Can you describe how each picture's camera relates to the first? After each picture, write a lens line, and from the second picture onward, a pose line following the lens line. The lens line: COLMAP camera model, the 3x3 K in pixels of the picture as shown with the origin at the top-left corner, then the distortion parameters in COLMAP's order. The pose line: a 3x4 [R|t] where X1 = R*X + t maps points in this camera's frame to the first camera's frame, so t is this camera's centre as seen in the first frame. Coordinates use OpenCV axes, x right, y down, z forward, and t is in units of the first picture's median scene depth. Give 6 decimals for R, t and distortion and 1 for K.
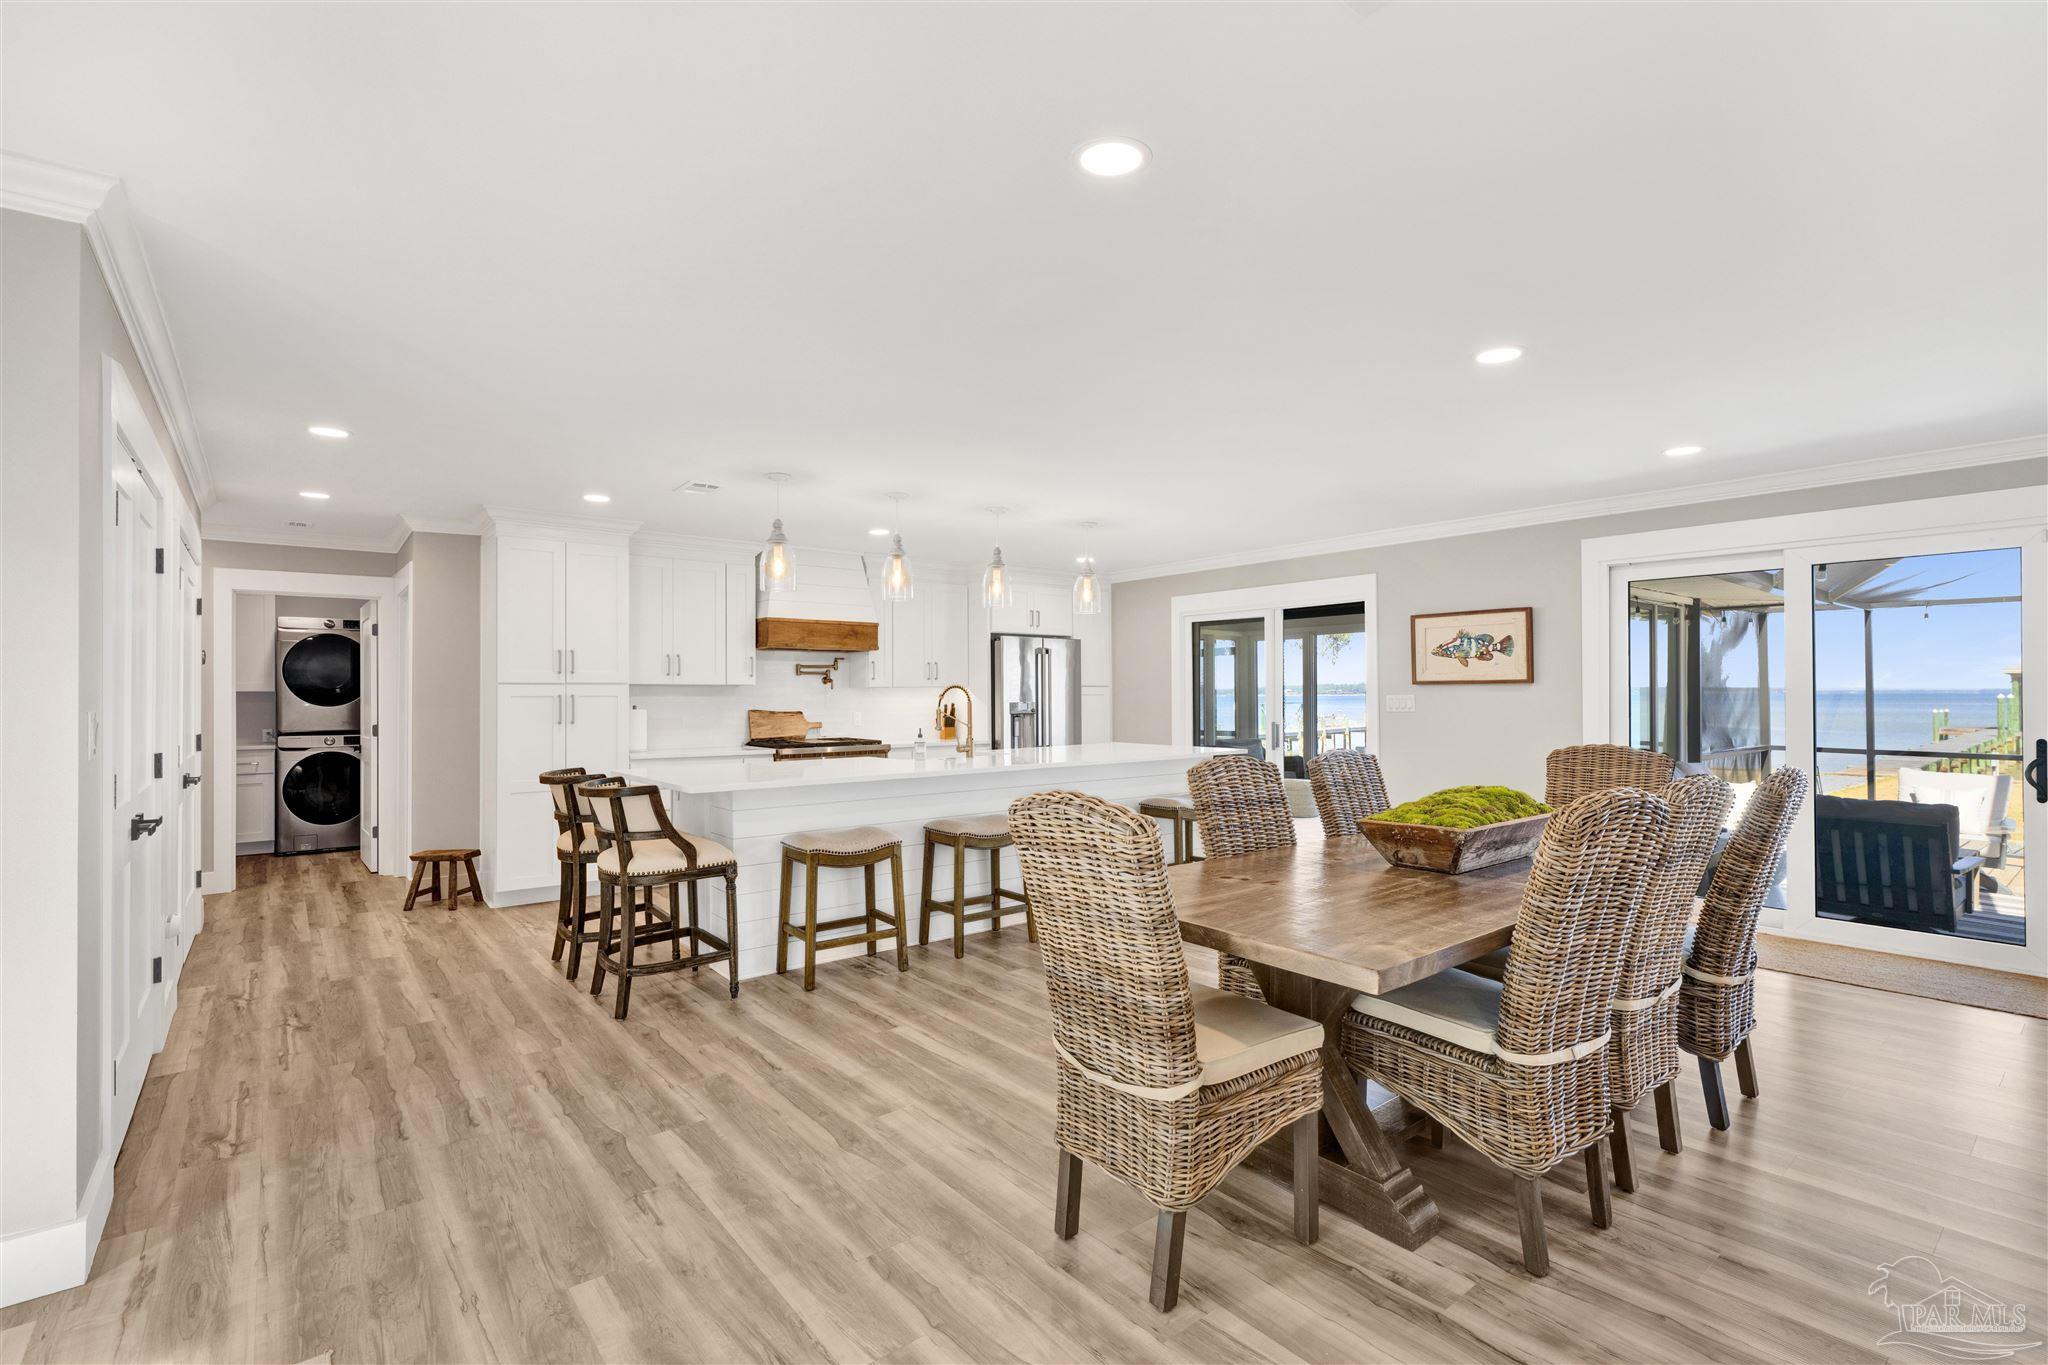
lens RADIAL K [[947.7, 0, 1013.4], [0, 947.7, 683.1], [0, 0, 1]] dist [0.003286, -0.000016]
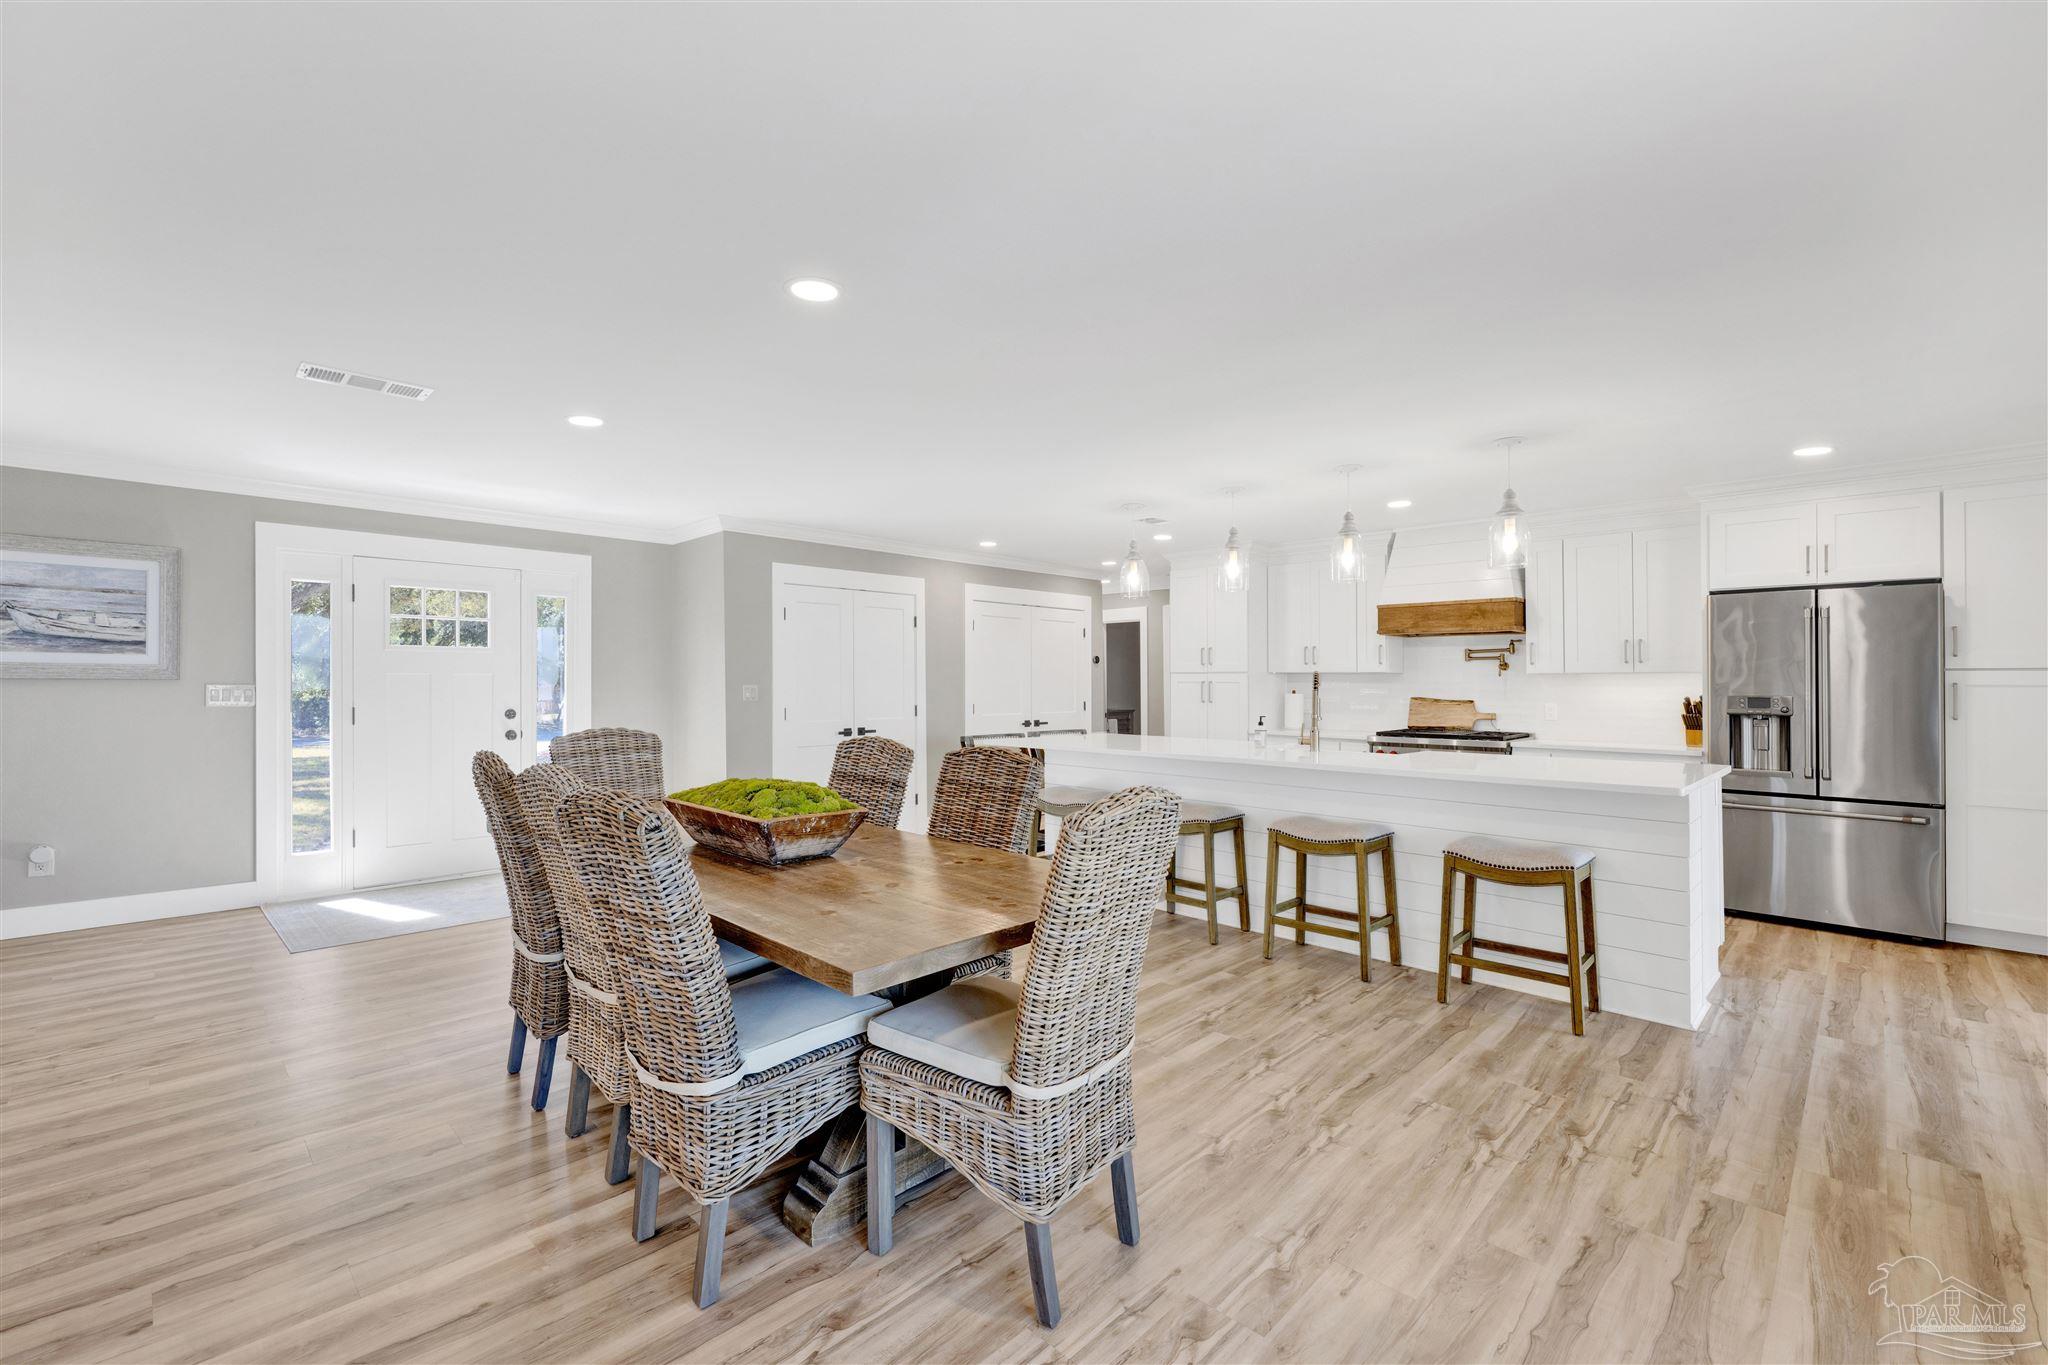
lens RADIAL K [[864.4, 0, 1009.9], [0, 864.4, 679.7], [0, 0, 1]] dist [-0.008552, 0.000122]
pose [[0.110869, 0.001199, -0.993834, 0.578818], [0.008654, 0.999960, 0.002172, 0.004352], [0.993797, -0.008842, 0.110854, 0.484150]]
